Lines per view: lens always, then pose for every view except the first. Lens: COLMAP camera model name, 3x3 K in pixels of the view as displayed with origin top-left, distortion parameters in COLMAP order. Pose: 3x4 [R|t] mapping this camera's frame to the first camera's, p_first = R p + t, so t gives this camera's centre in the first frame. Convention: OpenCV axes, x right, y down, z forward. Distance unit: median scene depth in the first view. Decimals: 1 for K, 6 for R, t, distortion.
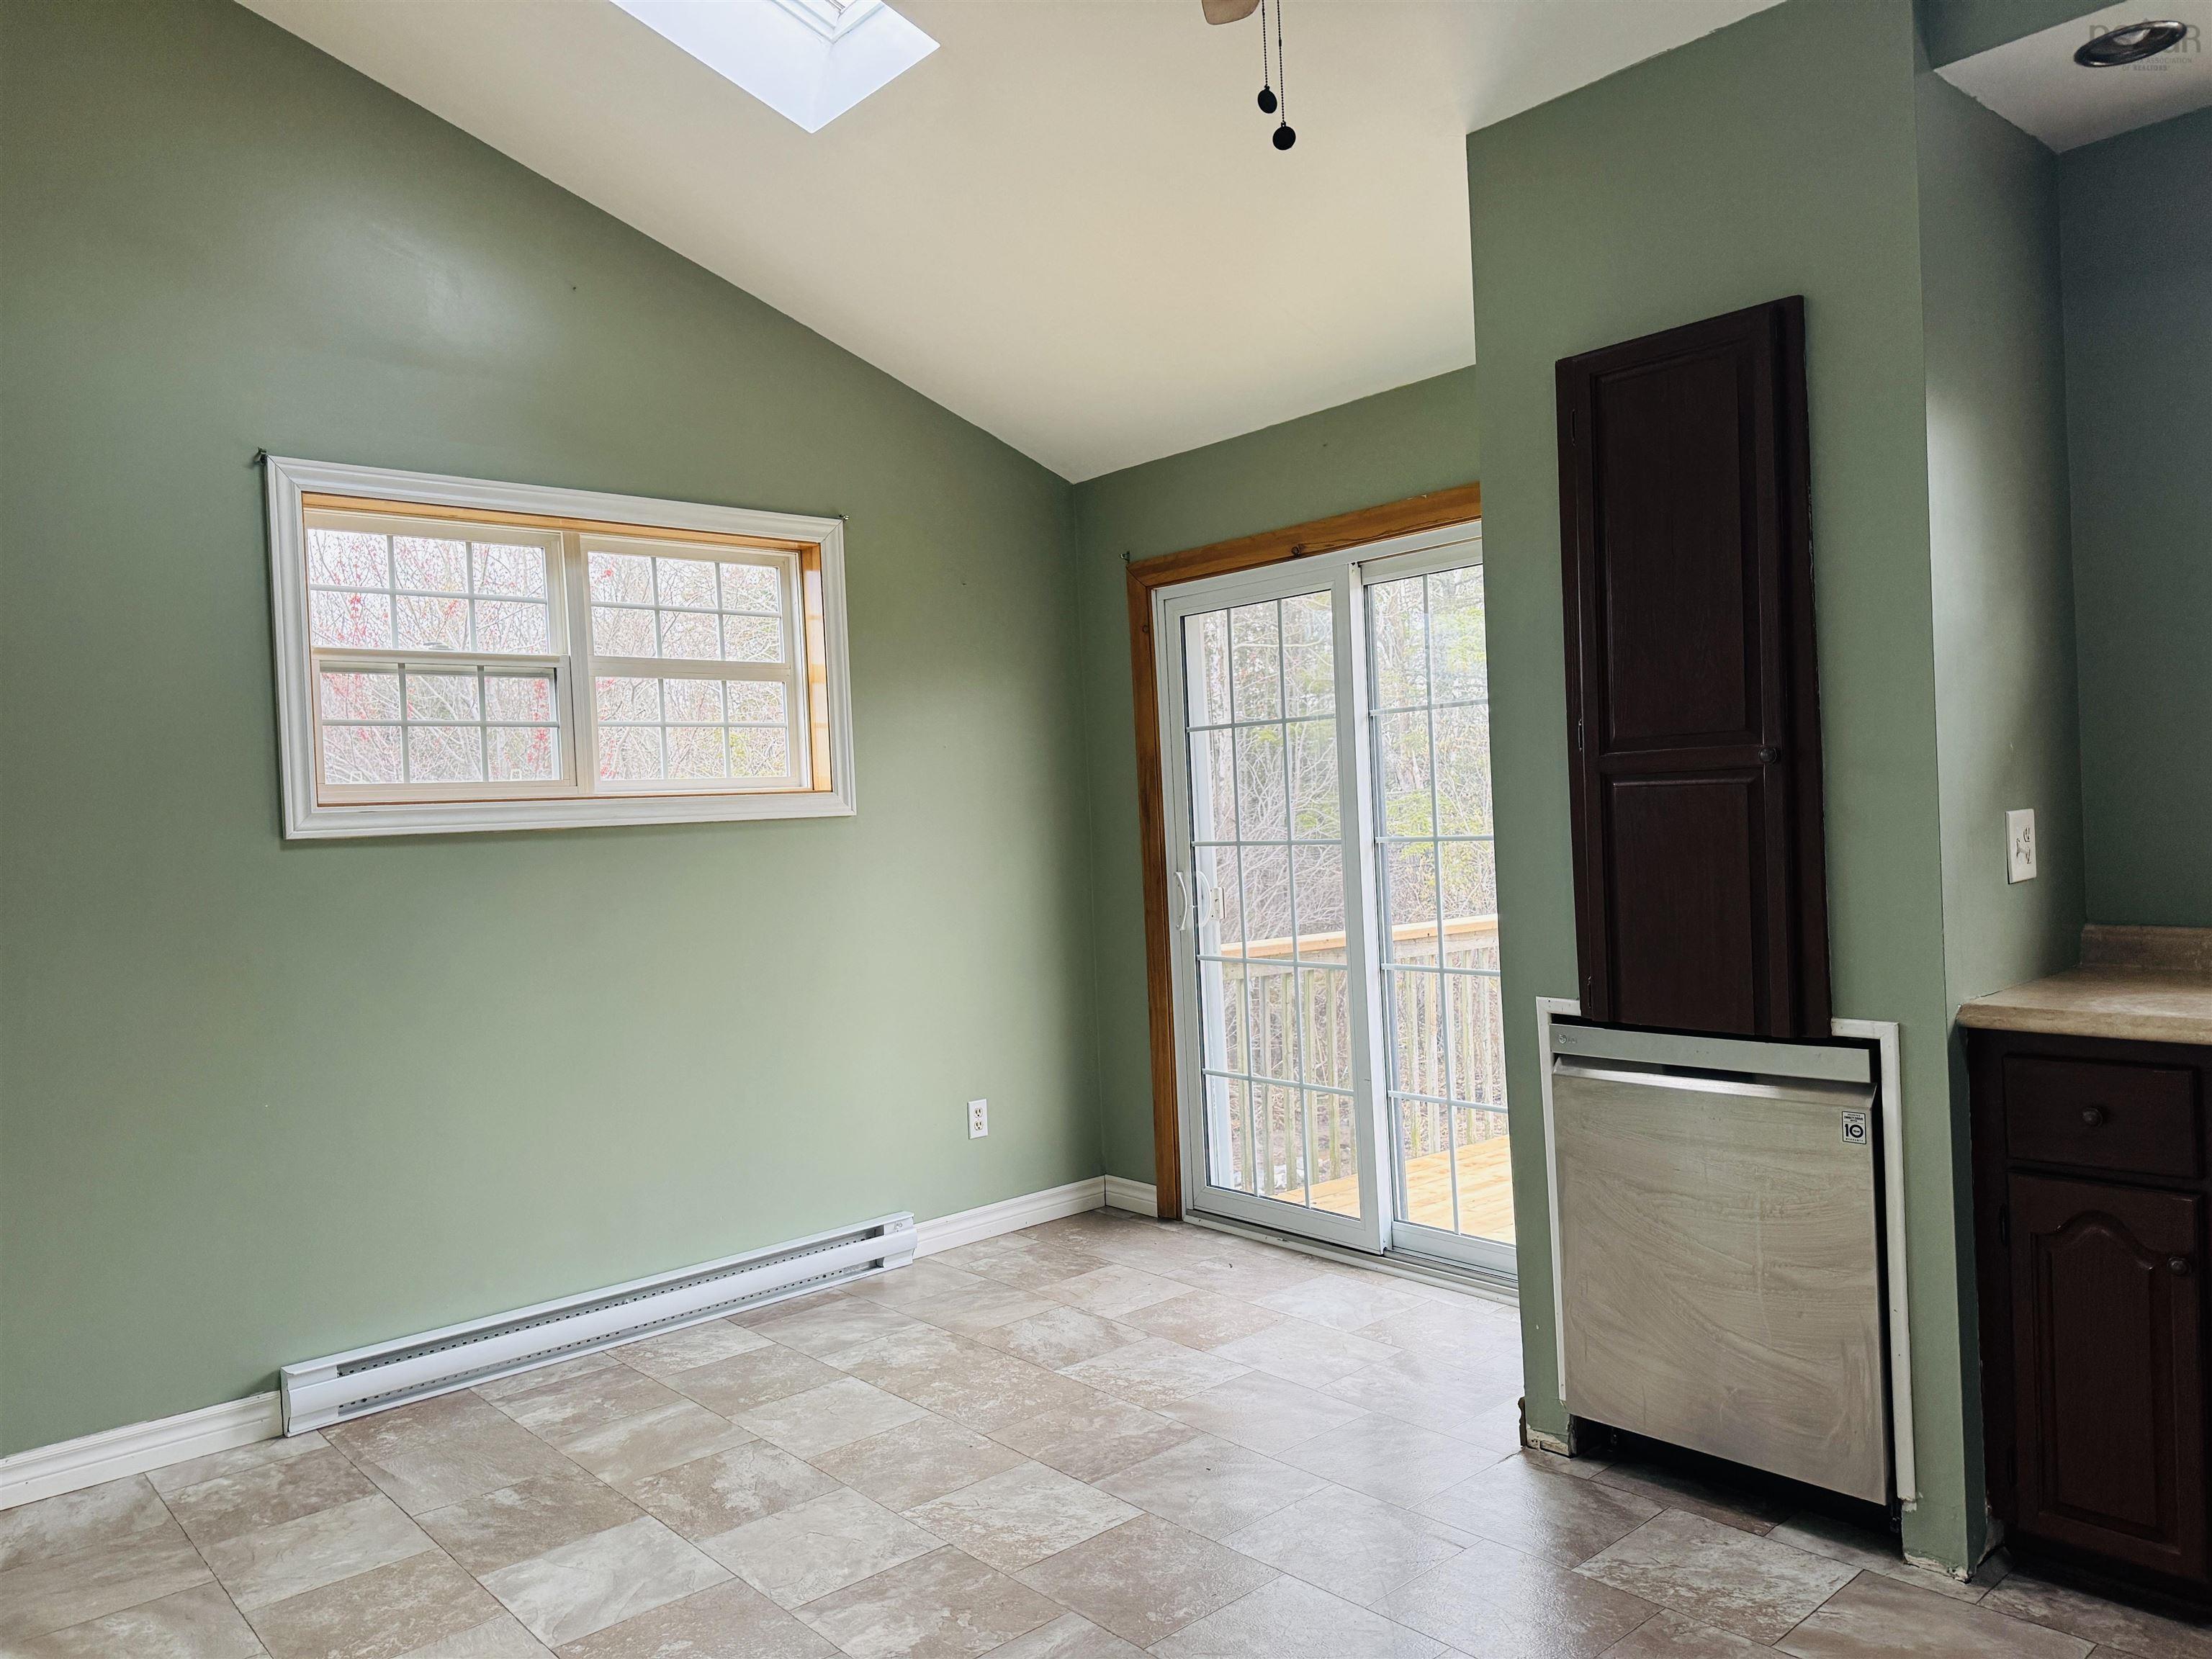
lens RADIAL K [[1557.4, 0, 1093.1], [0, 1557.4, 816.3], [0, 0, 1]] dist [0.040015, -0.044089]
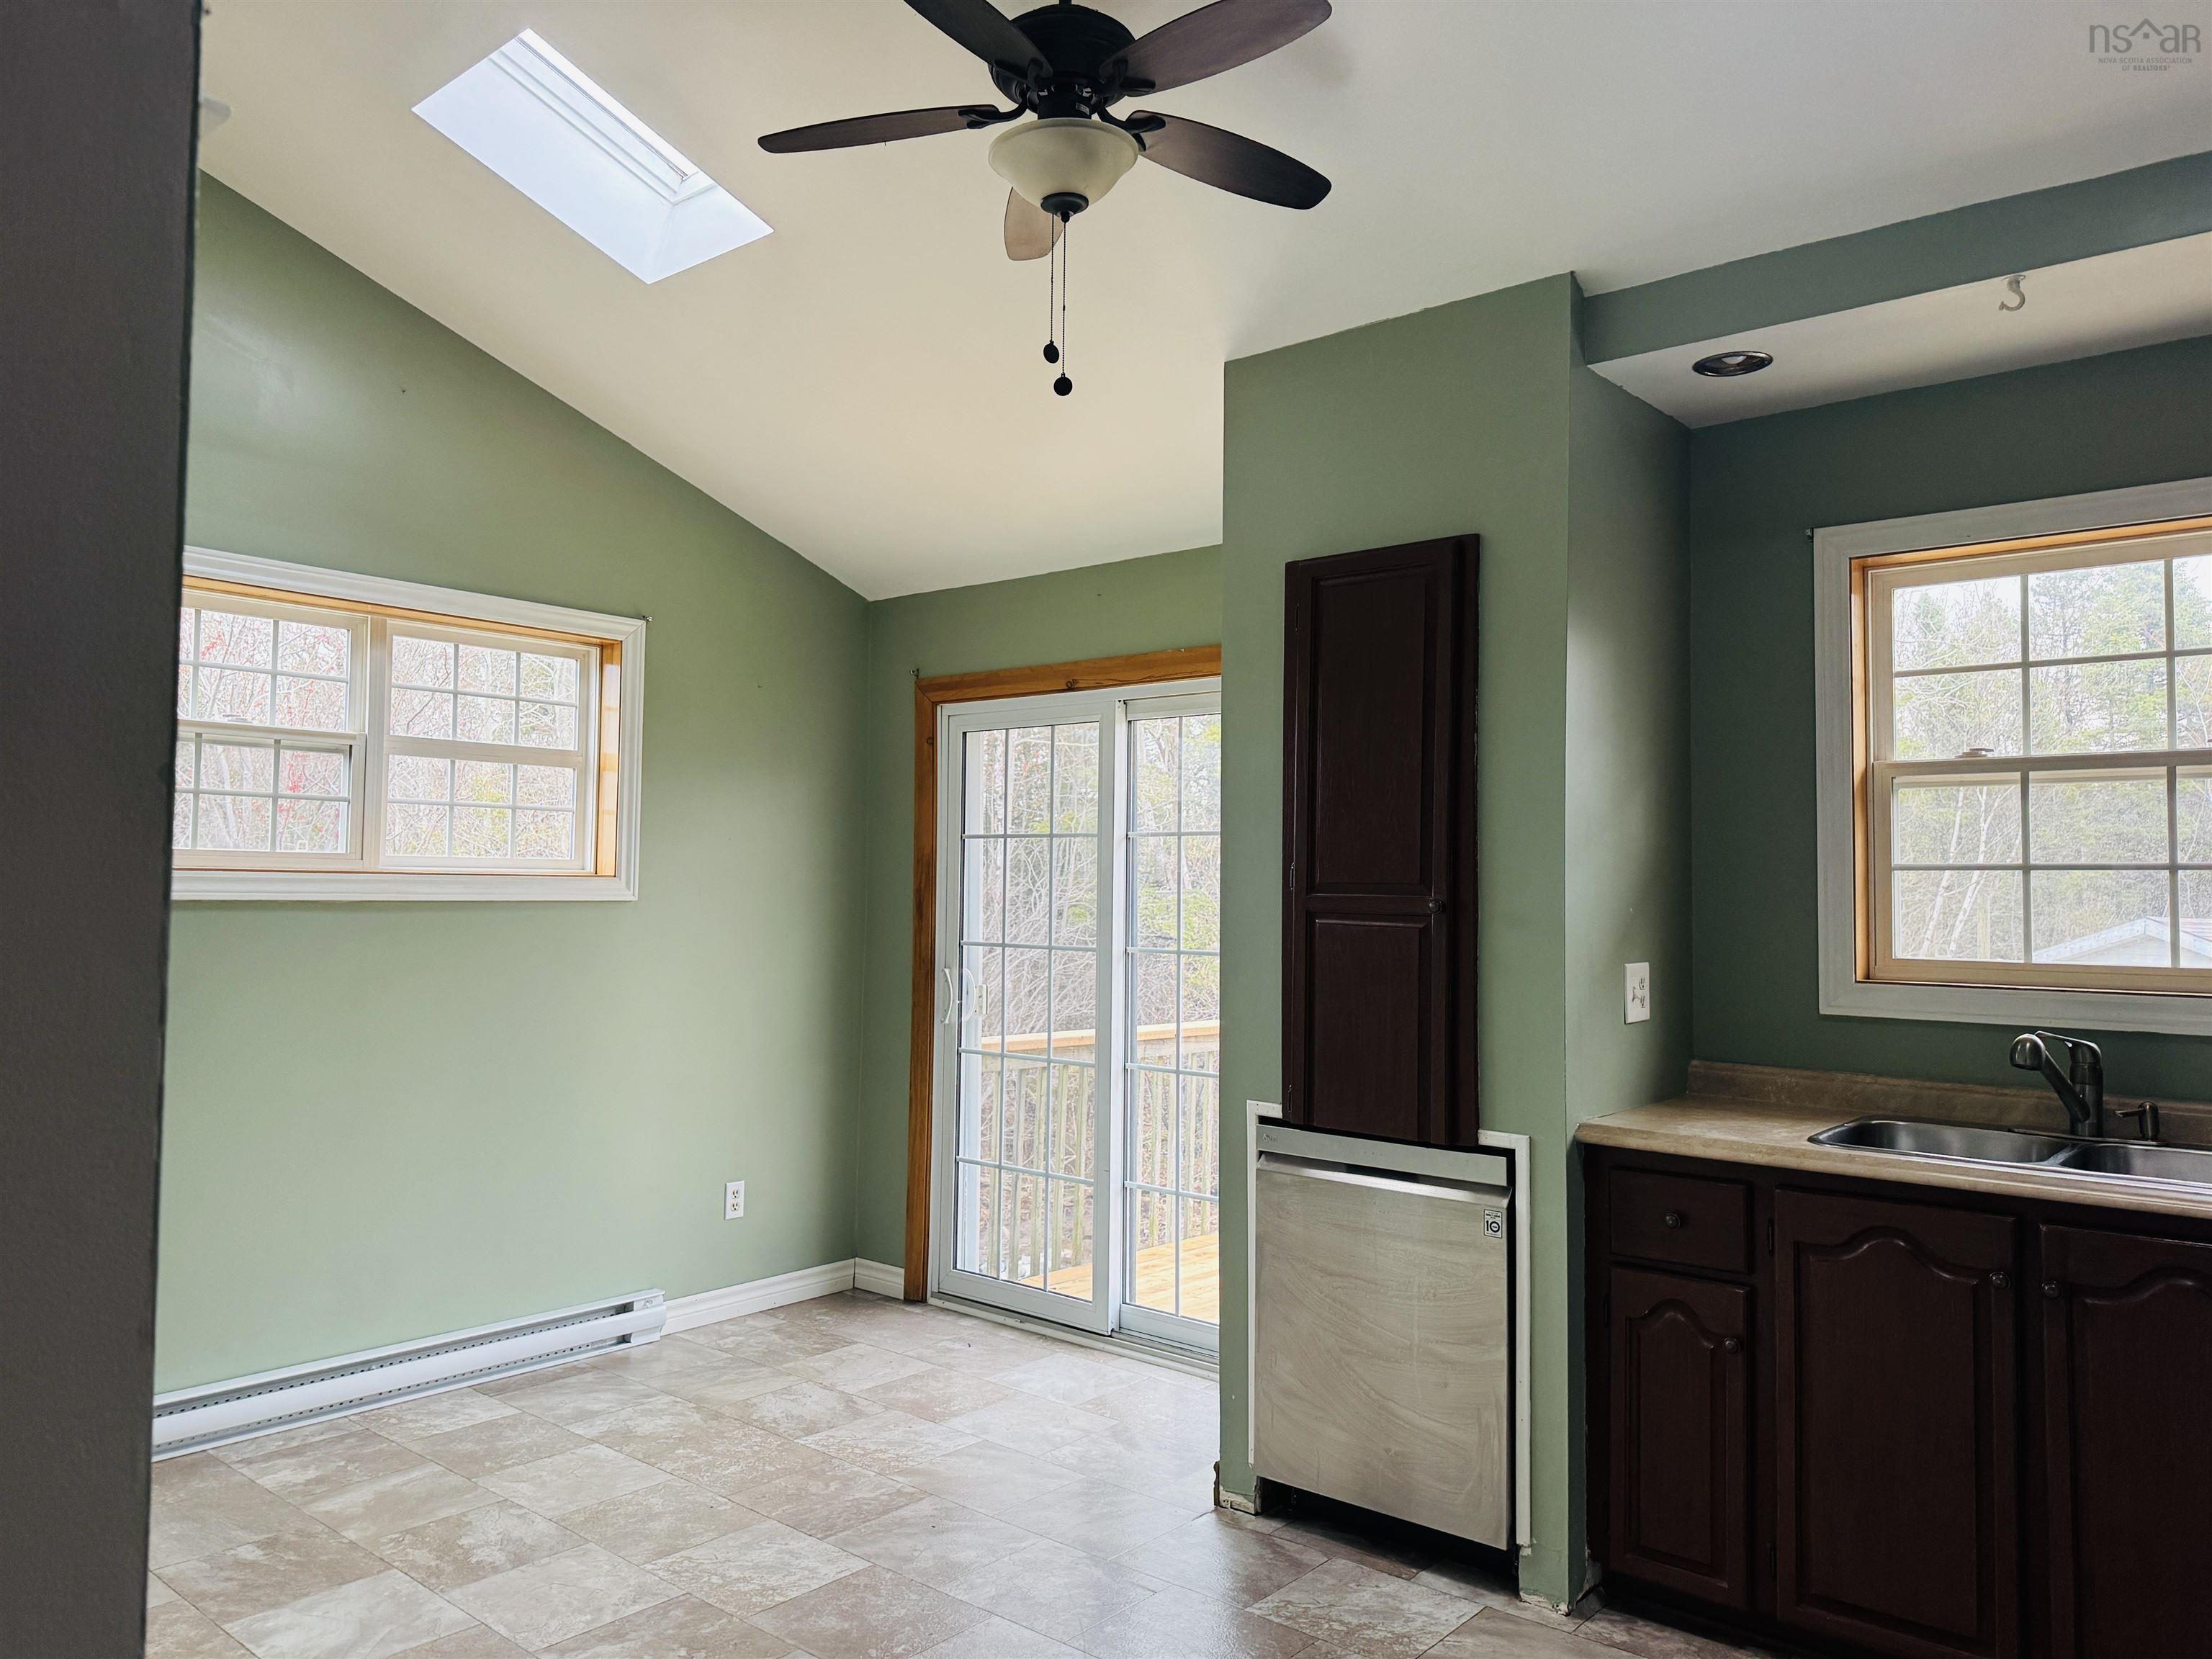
lens RADIAL K [[1557.4, 0, 1093.1], [0, 1557.4, 816.3], [0, 0, 1]] dist [0.040015, -0.044089]
pose [[0.987914, 0.064968, 0.140728, -0.002544], [-0.057048, 0.996591, -0.059603, -0.018420], [-0.144121, 0.050855, 0.988252, -0.122919]]
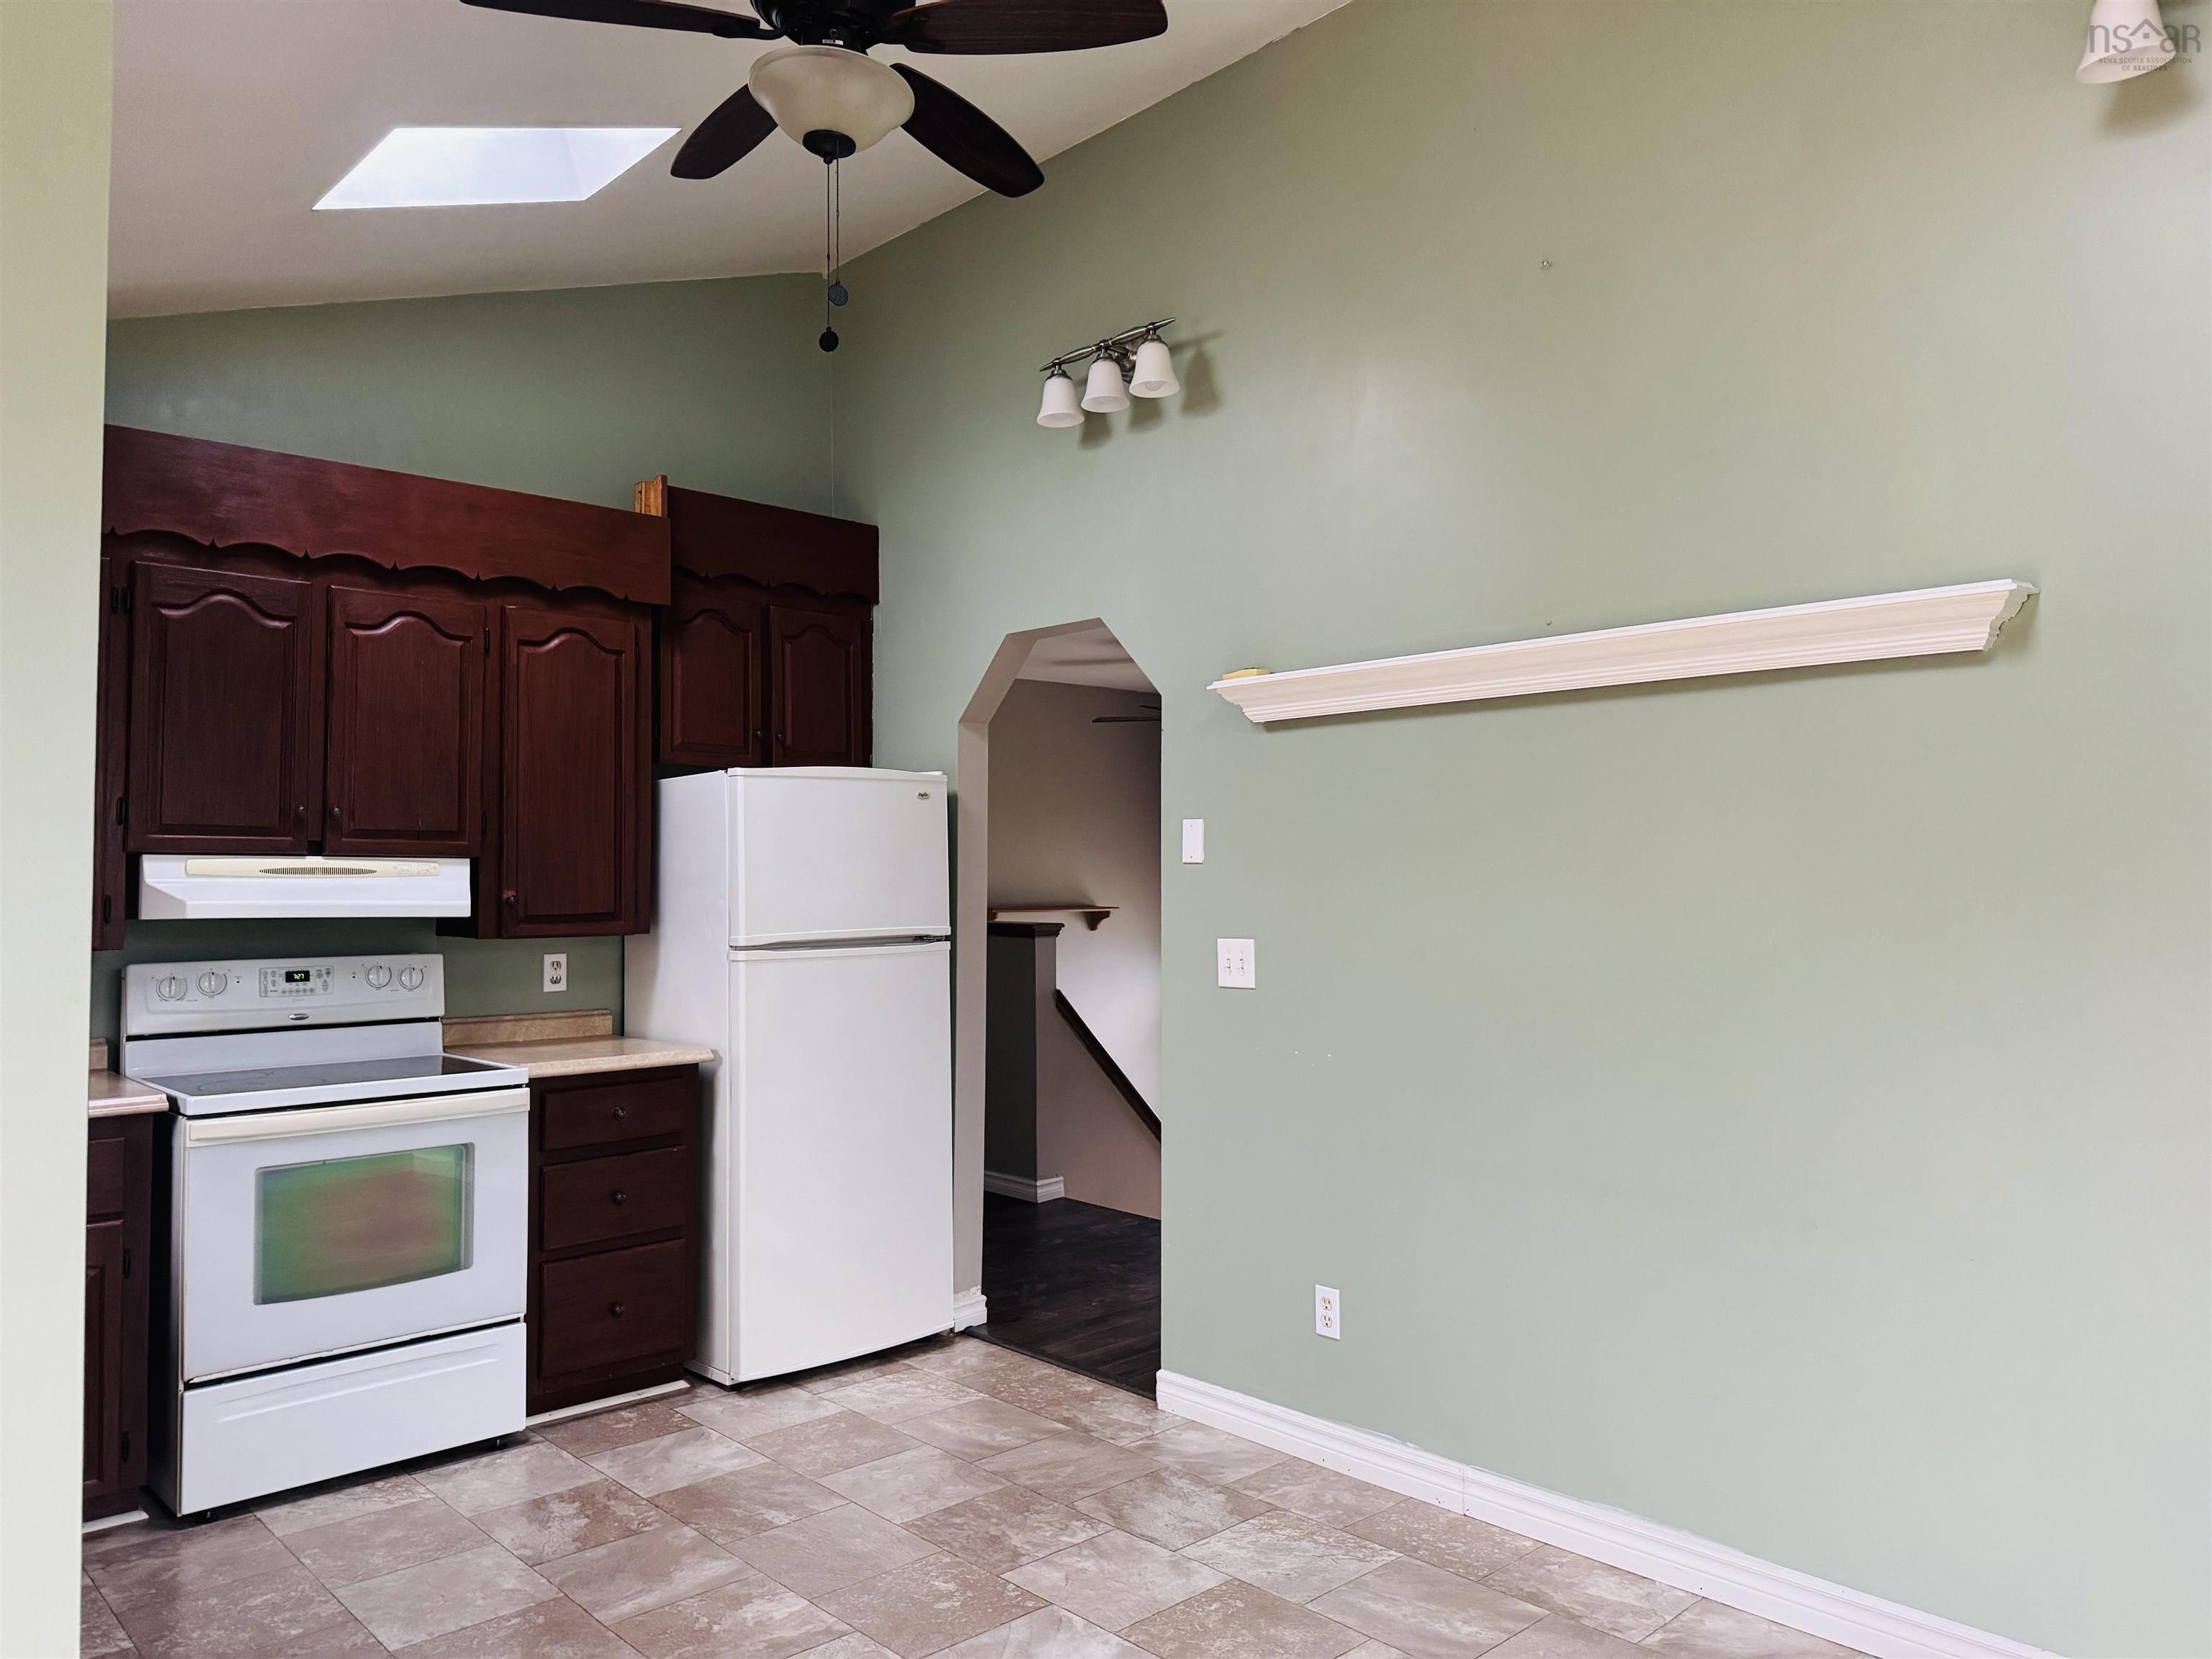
lens RADIAL K [[1557.4, 0, 1093.1], [0, 1557.4, 816.3], [0, 0, 1]] dist [0.040015, -0.044089]
pose [[-0.998563, 0.046464, -0.026700, -0.580963], [0.047328, 0.998345, -0.032680, -0.011706], [0.025137, -0.033896, -0.999109, 2.094992]]
